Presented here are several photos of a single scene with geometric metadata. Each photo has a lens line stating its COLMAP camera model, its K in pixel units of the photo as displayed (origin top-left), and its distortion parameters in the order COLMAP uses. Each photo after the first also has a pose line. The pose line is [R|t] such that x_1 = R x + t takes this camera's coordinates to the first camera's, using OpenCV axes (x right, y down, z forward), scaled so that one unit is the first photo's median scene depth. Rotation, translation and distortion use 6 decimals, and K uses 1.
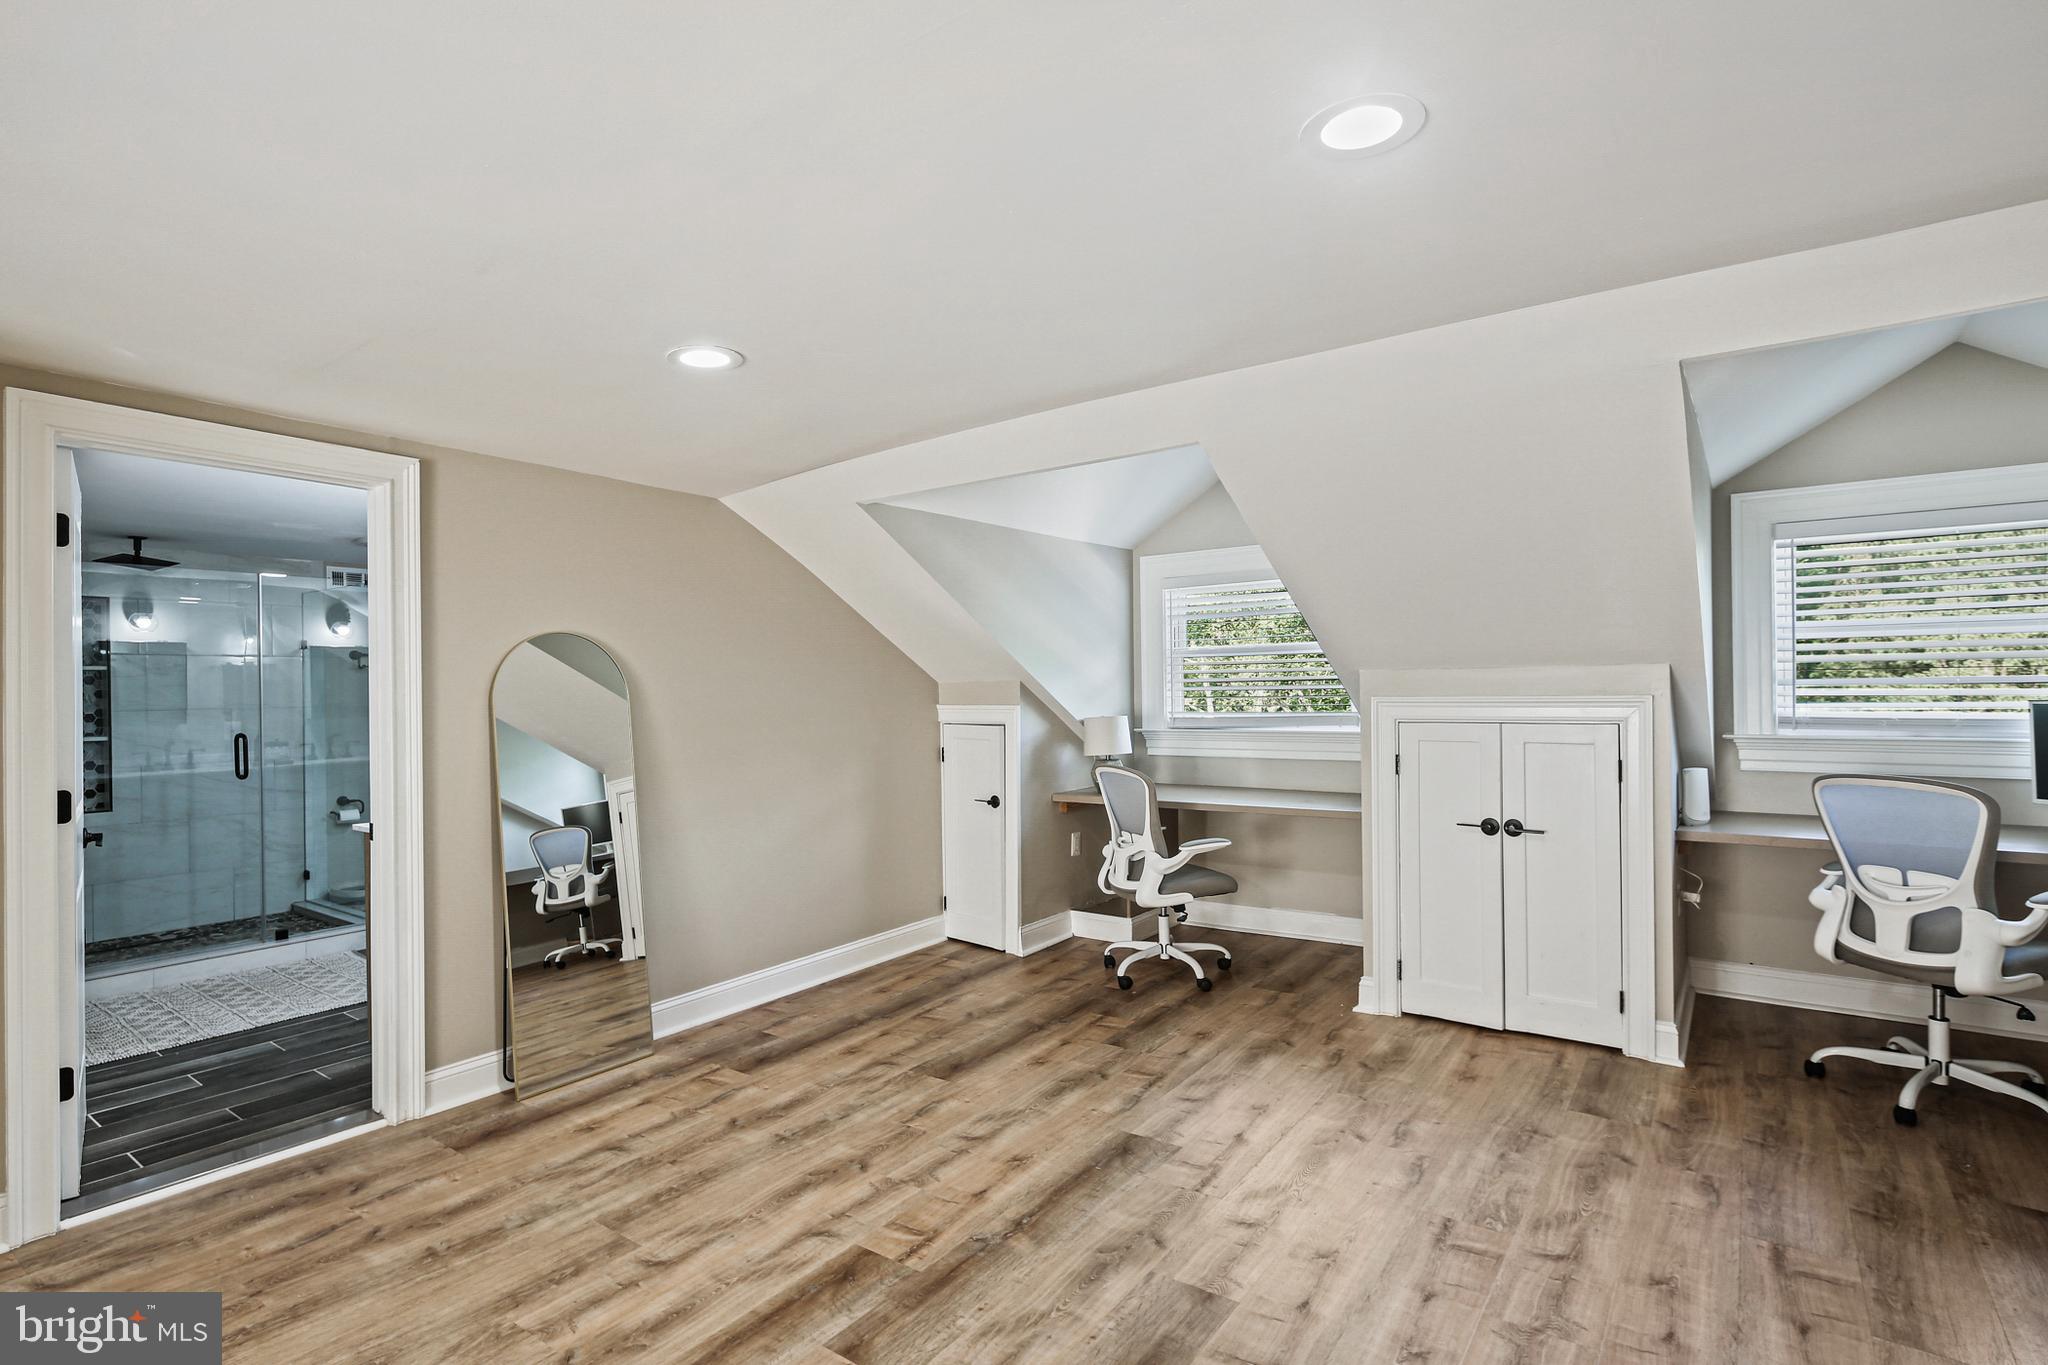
lens RADIAL K [[997.6, 0, 1016.7], [0, 997.6, 683.0], [0, 0, 1]] dist [0.008116, -0.005731]
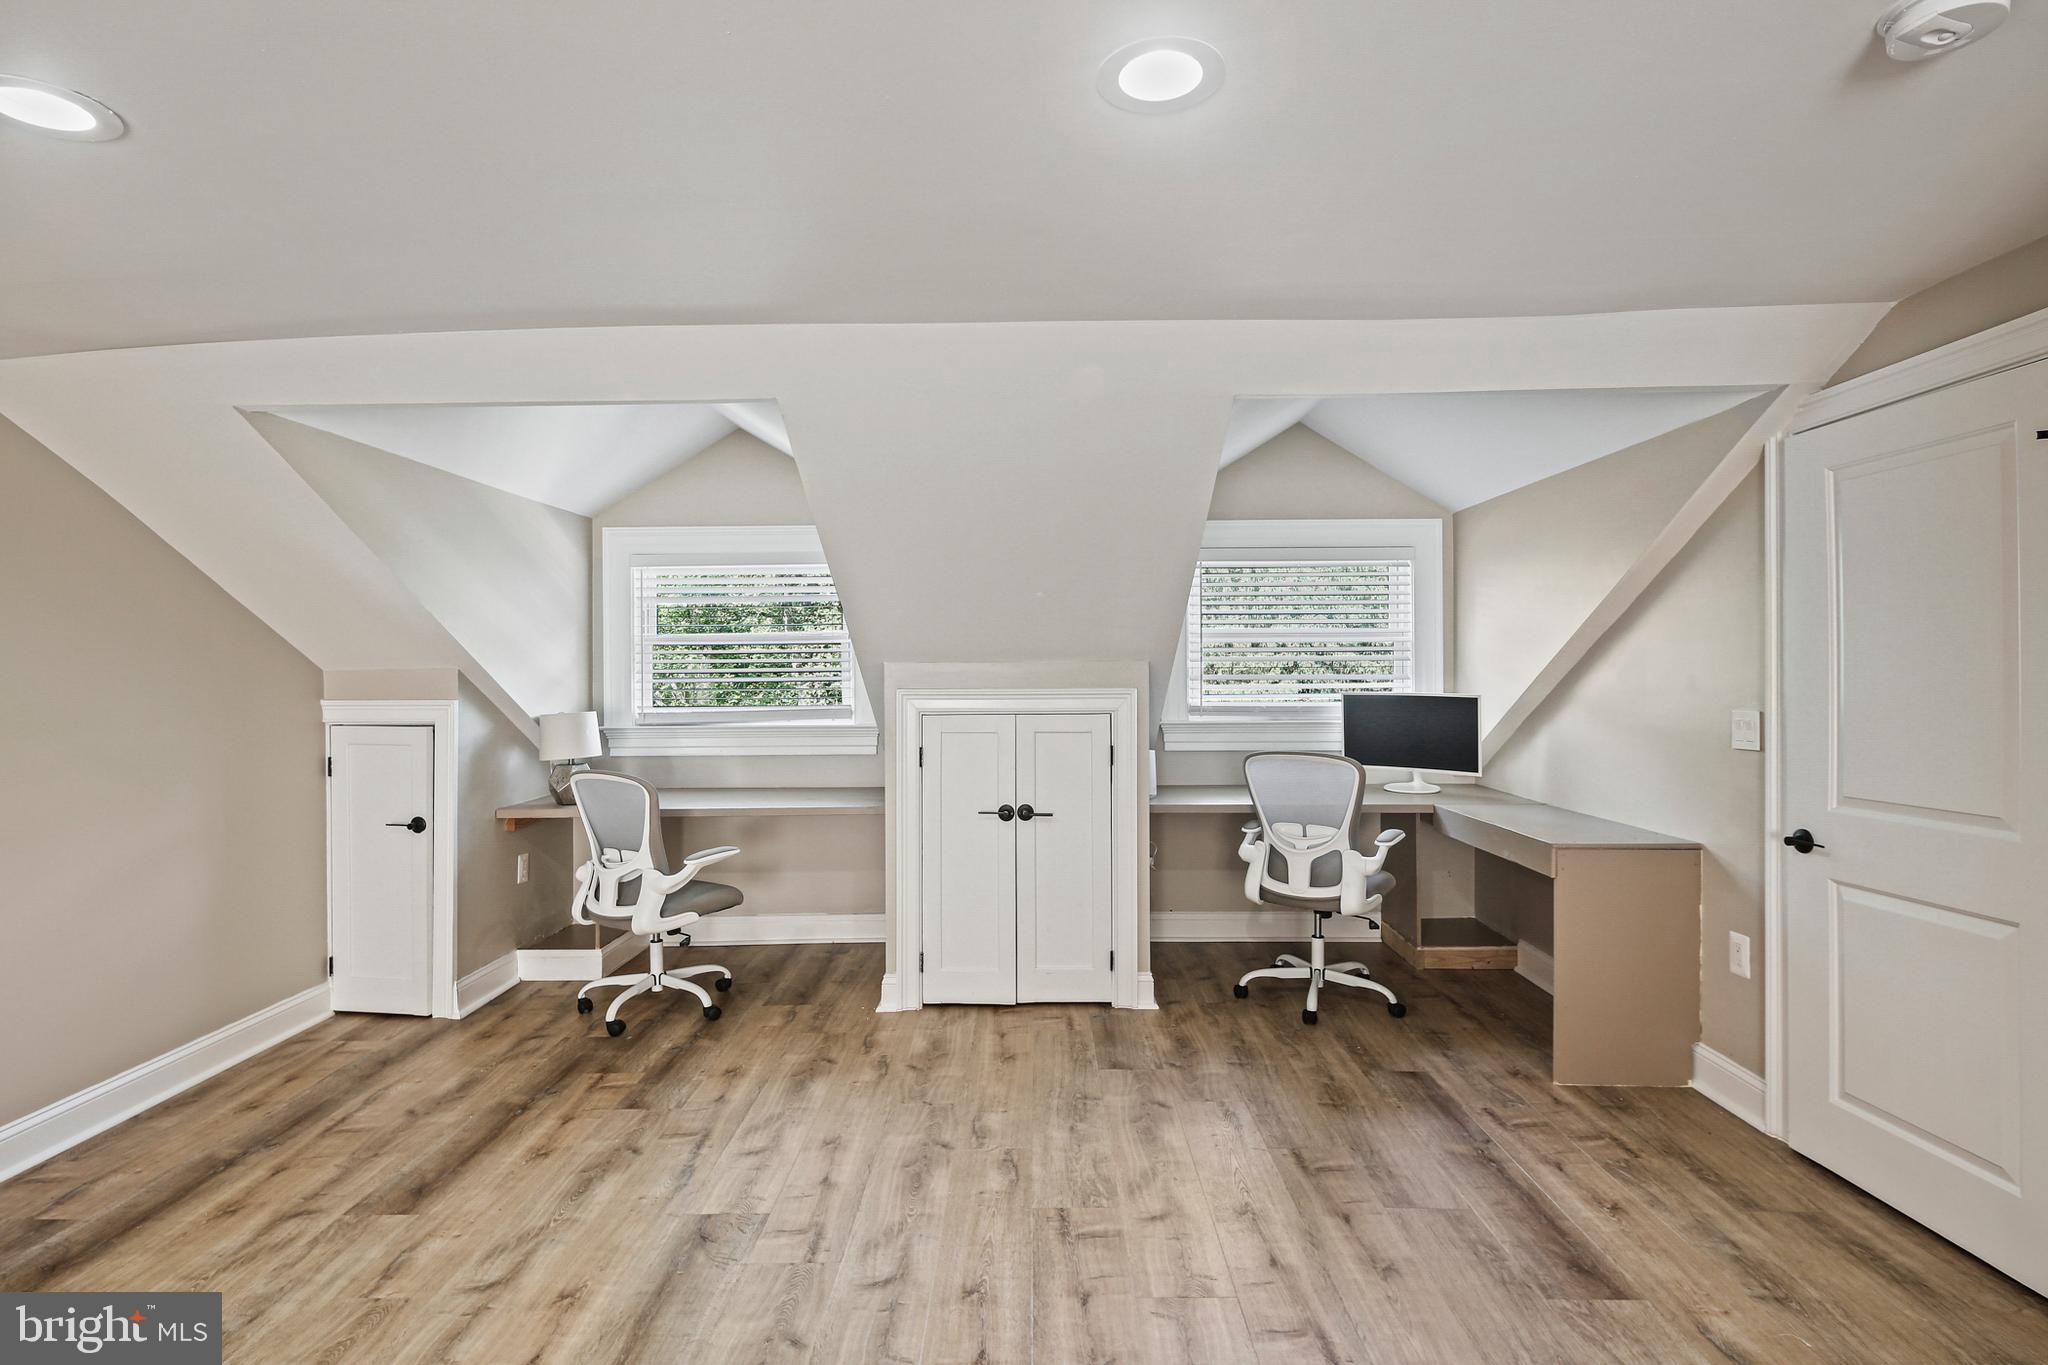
lens RADIAL K [[997.6, 0, 1026.1], [0, 997.6, 674.0], [0, 0, 1]] dist [0.008116, -0.005731]
pose [[0.815786, 0.009463, 0.578276, -0.119534], [-0.008549, 0.999954, -0.004303, 0.001752], [-0.578290, -0.001433, 0.815830, 0.130875]]
